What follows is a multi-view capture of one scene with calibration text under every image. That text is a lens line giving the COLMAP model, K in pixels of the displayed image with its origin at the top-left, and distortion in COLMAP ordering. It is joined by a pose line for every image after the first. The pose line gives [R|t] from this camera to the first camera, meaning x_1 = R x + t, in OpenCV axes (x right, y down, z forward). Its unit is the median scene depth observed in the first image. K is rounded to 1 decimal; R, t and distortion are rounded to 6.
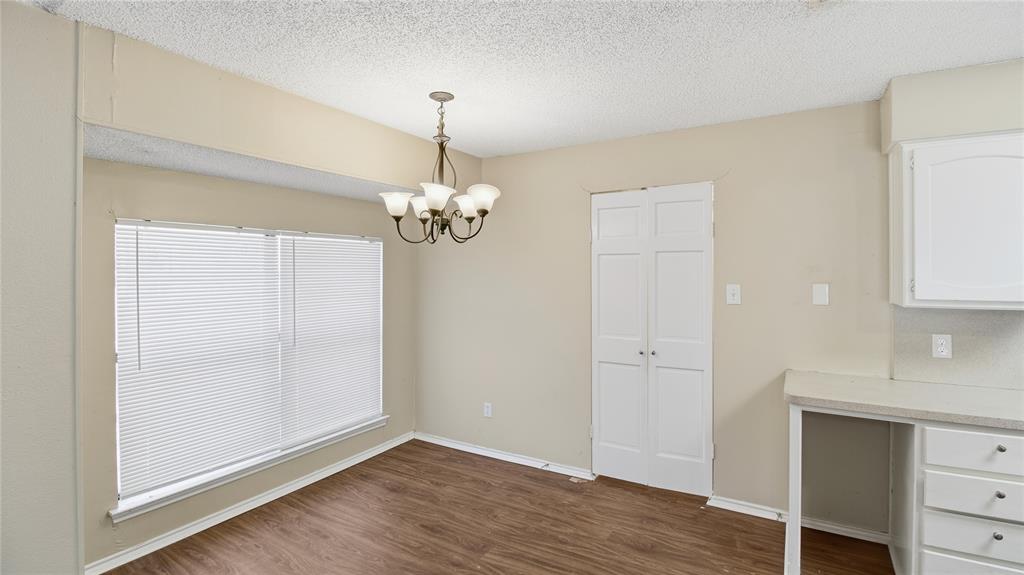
lens RADIAL K [[488.5, 0, 520.3], [0, 488.5, 273.9], [0, 0, 1]] dist [0.000555, -0.012232]
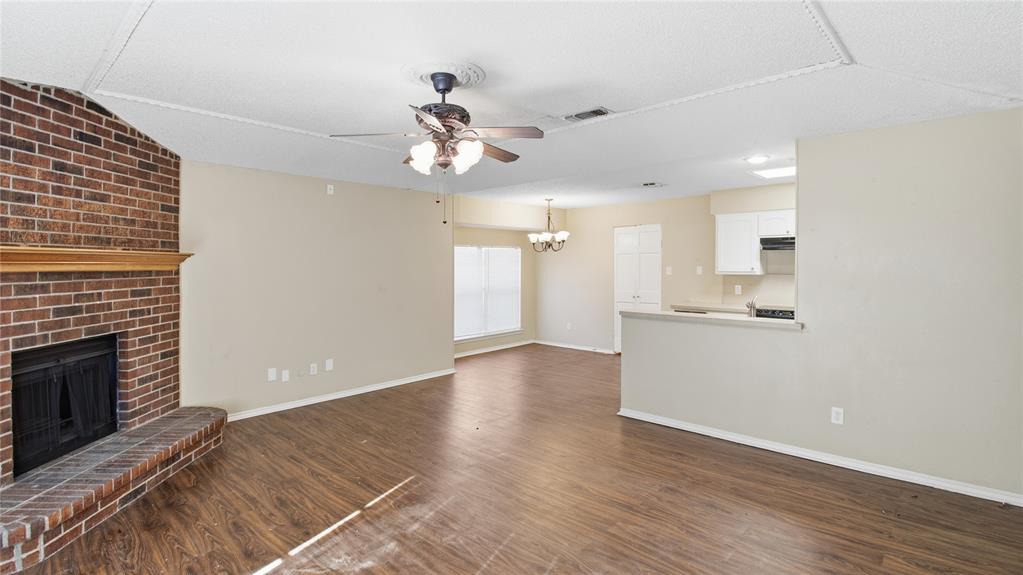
lens RADIAL K [[488.0, 0, 519.8], [0, 488.0, 273.9], [0, 0, 1]] dist [0.000555, -0.012232]
pose [[0.979783, 0.001501, -0.200057, 0.229548], [0.002675, 0.999784, 0.020606, 0.004516], [0.200045, -0.020724, 0.979567, -1.730481]]
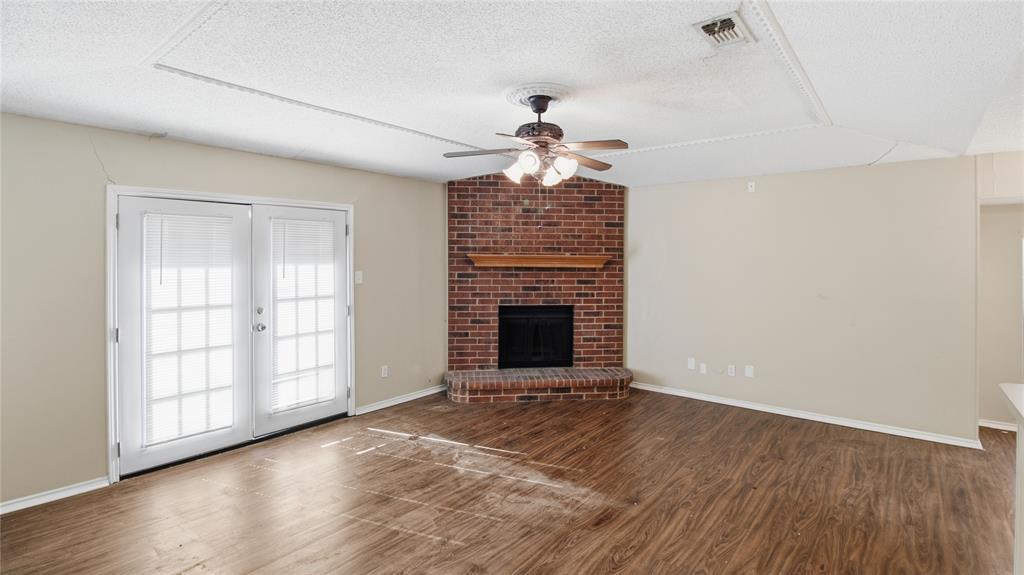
lens RADIAL K [[481.6, 0, 519.5], [0, 481.6, 267.3], [0, 0, 1]] dist [0.000698, 0.000041]
pose [[-0.129232, 0.011074, -0.991553, 1.055339], [-0.008764, 0.999886, 0.012309, -0.004498], [0.991576, 0.010281, -0.129120, -0.563725]]
